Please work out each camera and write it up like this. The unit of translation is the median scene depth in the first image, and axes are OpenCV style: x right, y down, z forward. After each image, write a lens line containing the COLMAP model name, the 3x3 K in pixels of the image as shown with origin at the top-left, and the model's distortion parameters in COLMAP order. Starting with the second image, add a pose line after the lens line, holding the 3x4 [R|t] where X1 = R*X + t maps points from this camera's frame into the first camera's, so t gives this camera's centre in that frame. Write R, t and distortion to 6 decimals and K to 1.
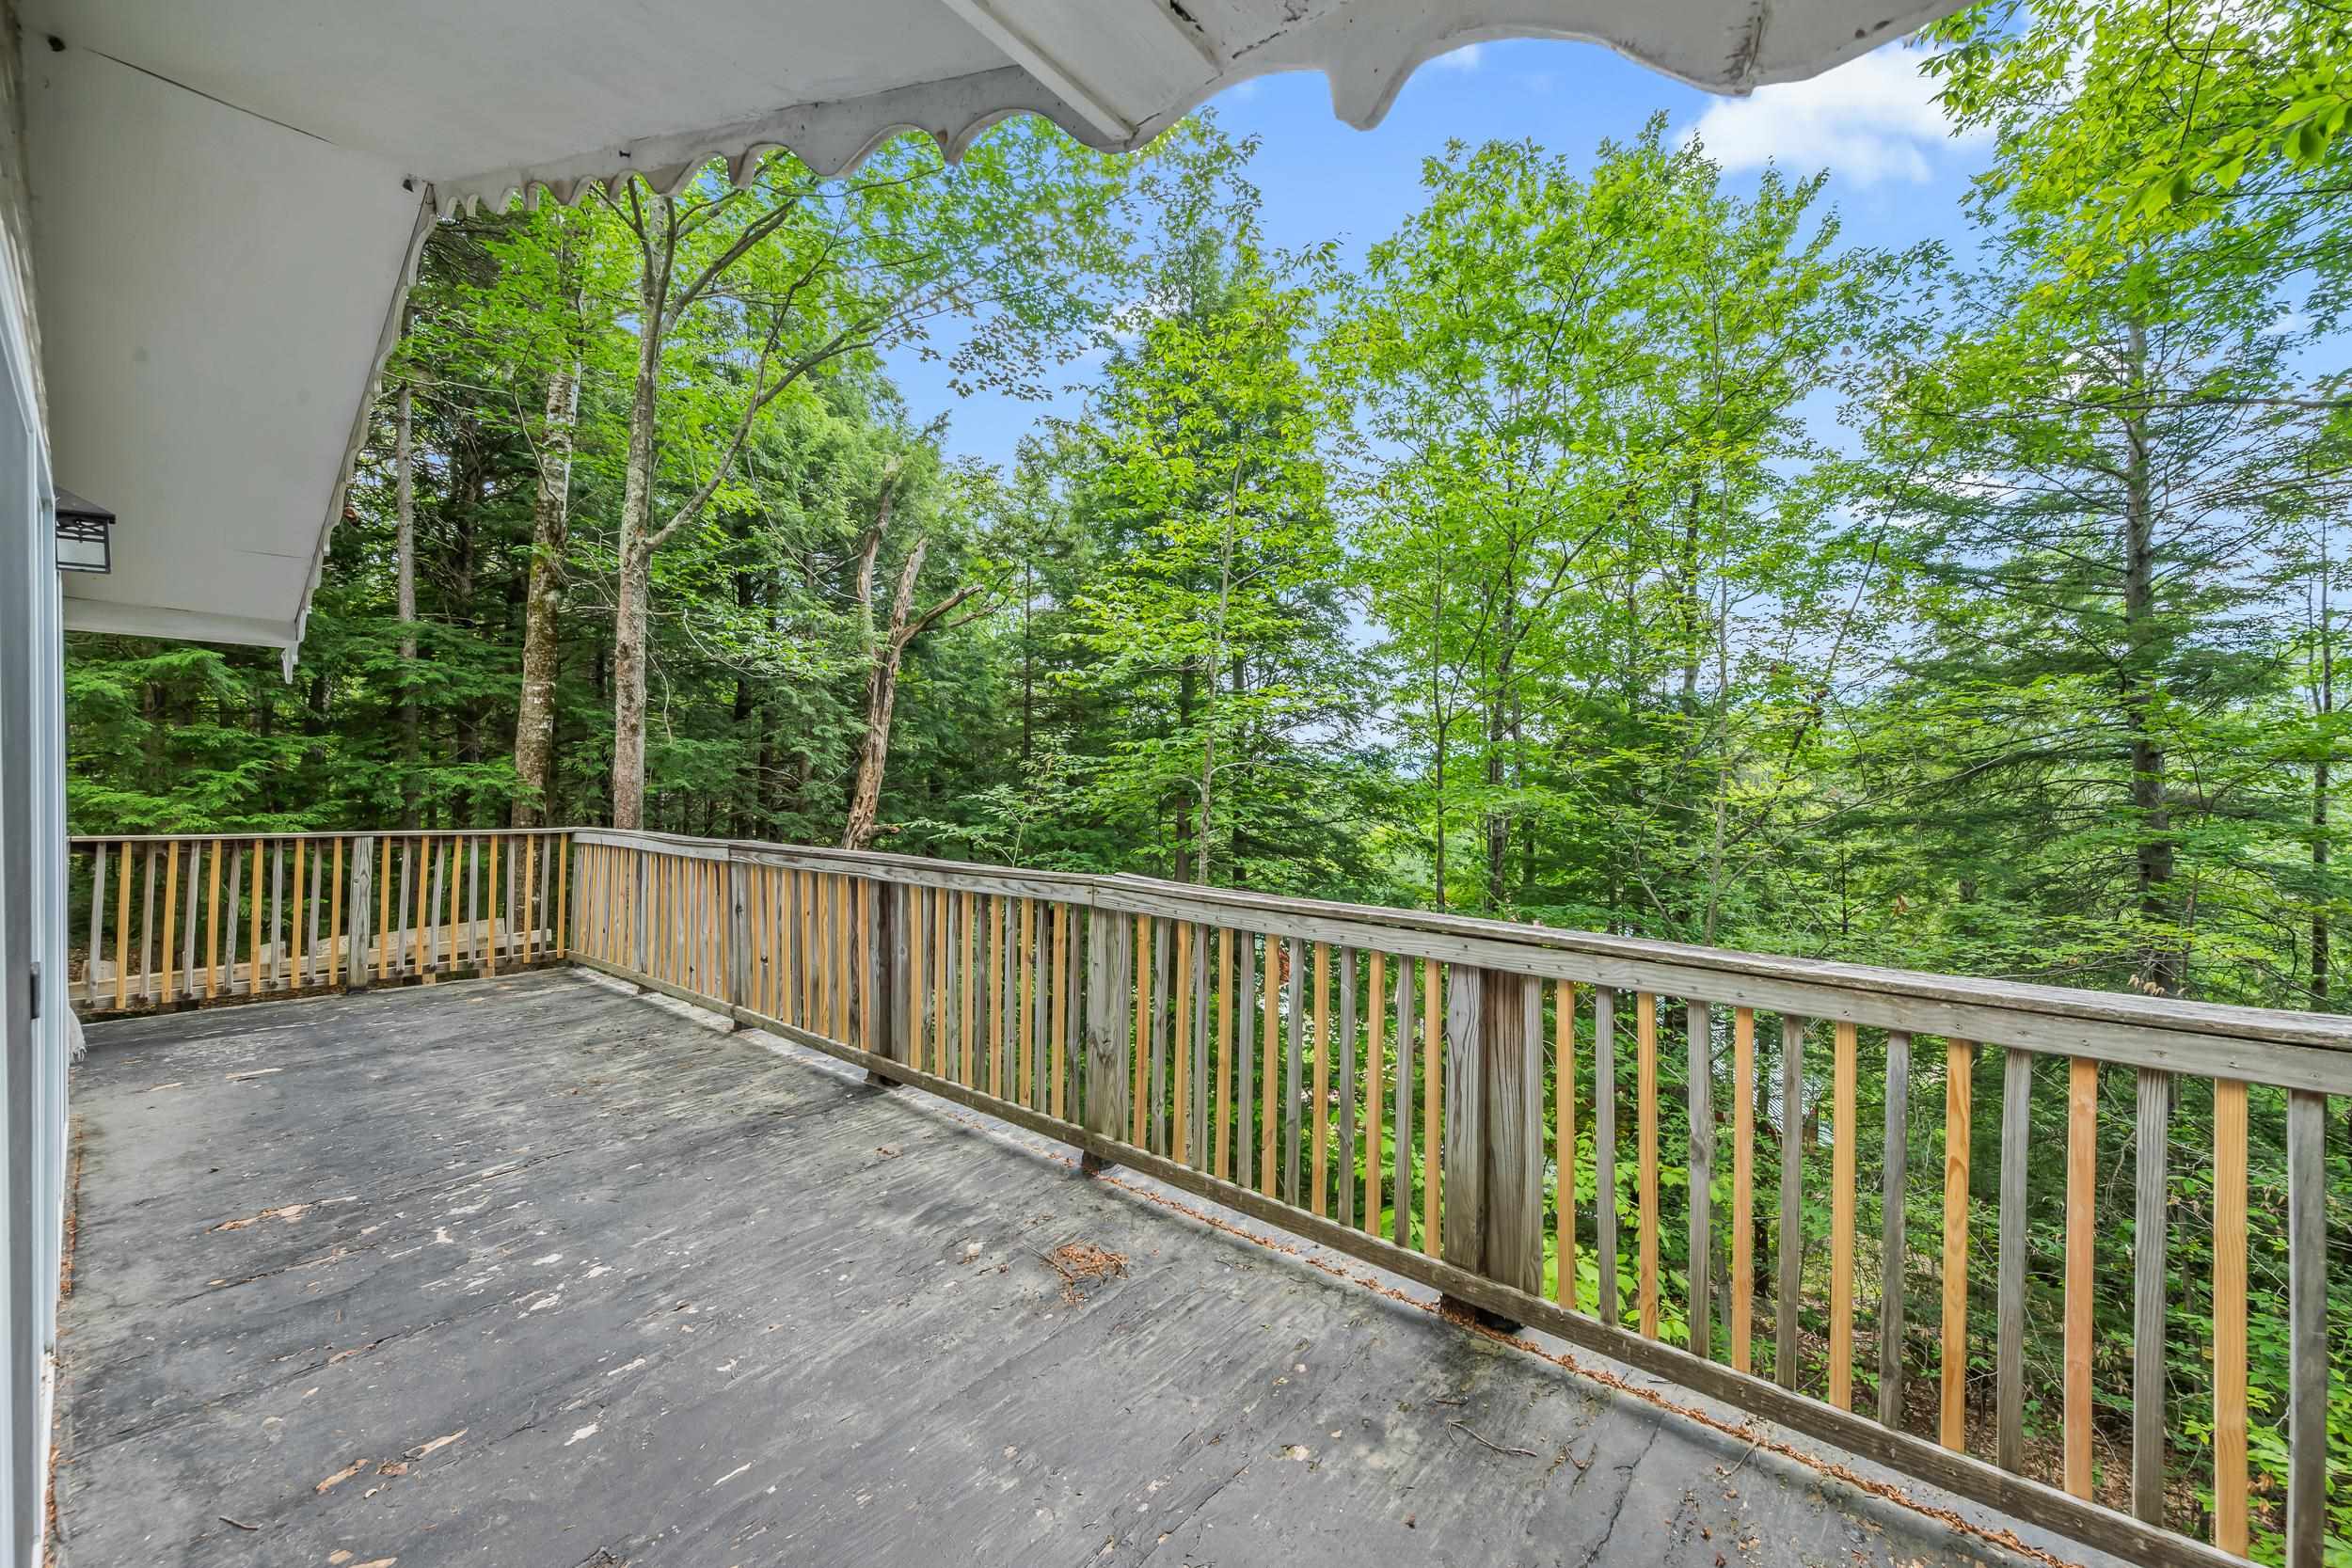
lens RADIAL K [[923.9, 0, 1170.9], [0, 923.9, 809.2], [0, 0, 1]] dist [0.000000, 0.000251]
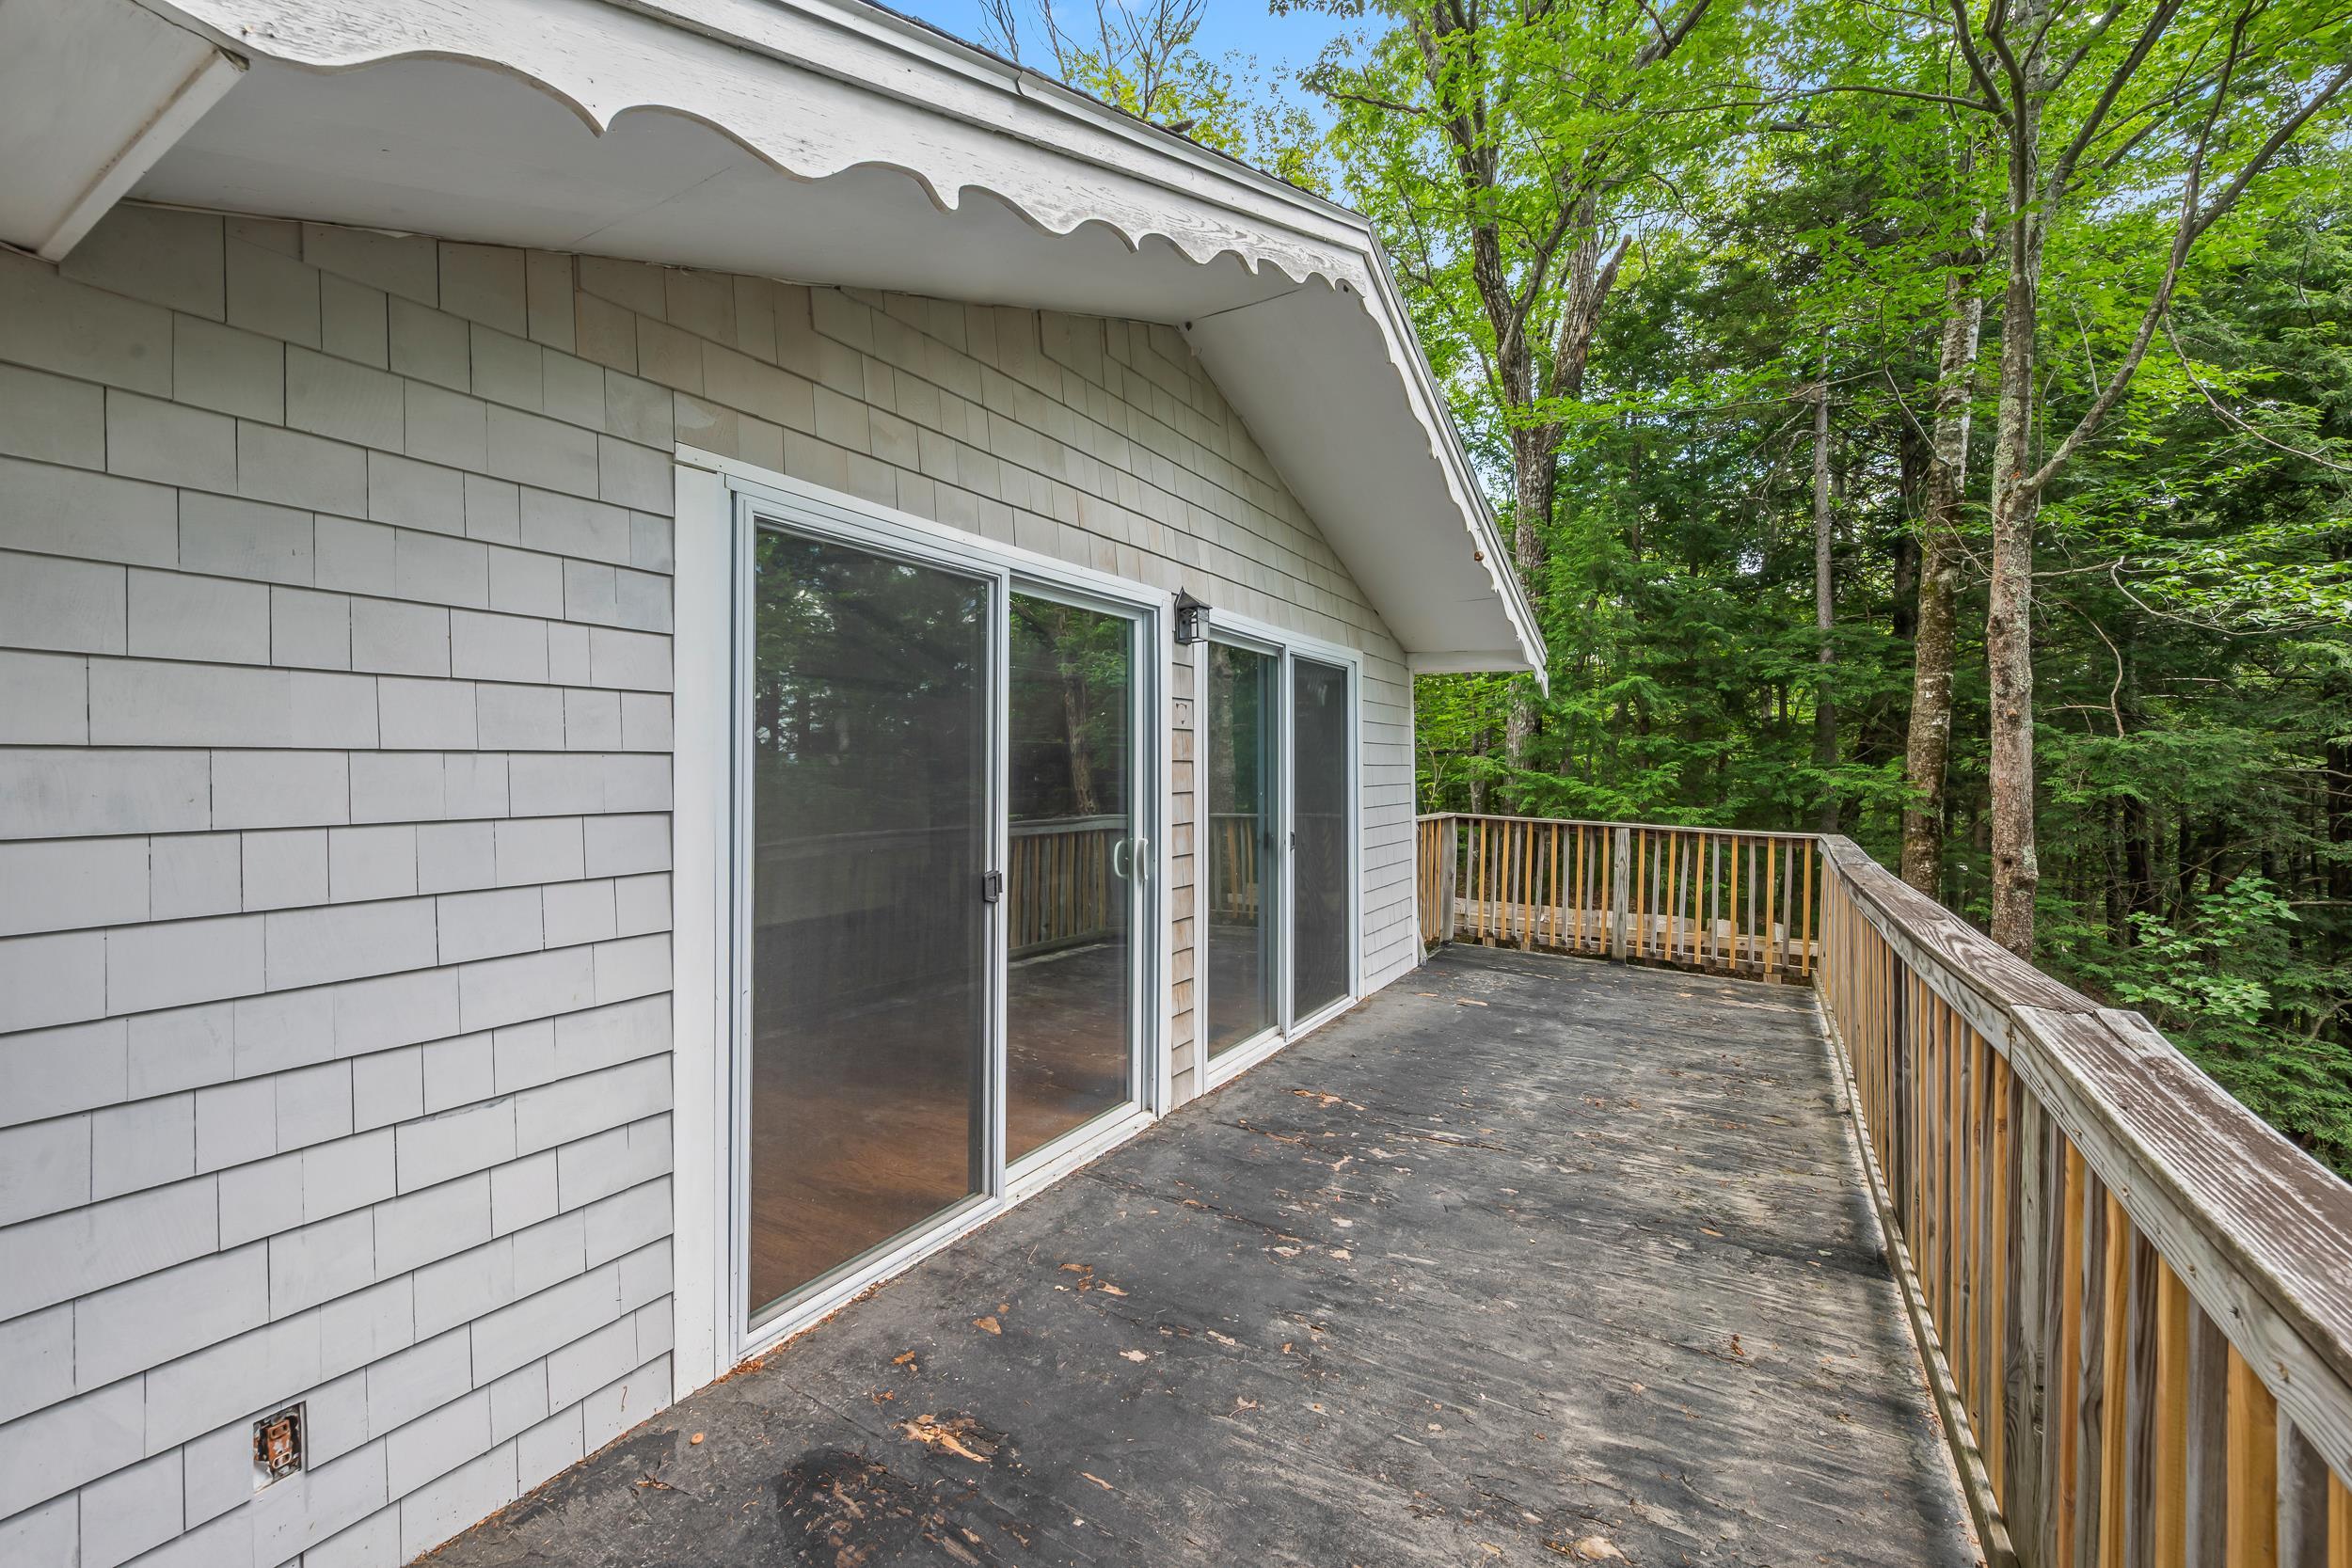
lens RADIAL K [[921.9, 0, 1192.3], [0, 921.9, 776.4], [0, 0, 1]] dist [-0.002420, 0.000565]
pose [[0.164224, 0.009073, -0.986381, 0.213369], [-0.046676, 0.998909, 0.001417, -0.014178], [0.985318, 0.045807, 0.164468, 0.385844]]
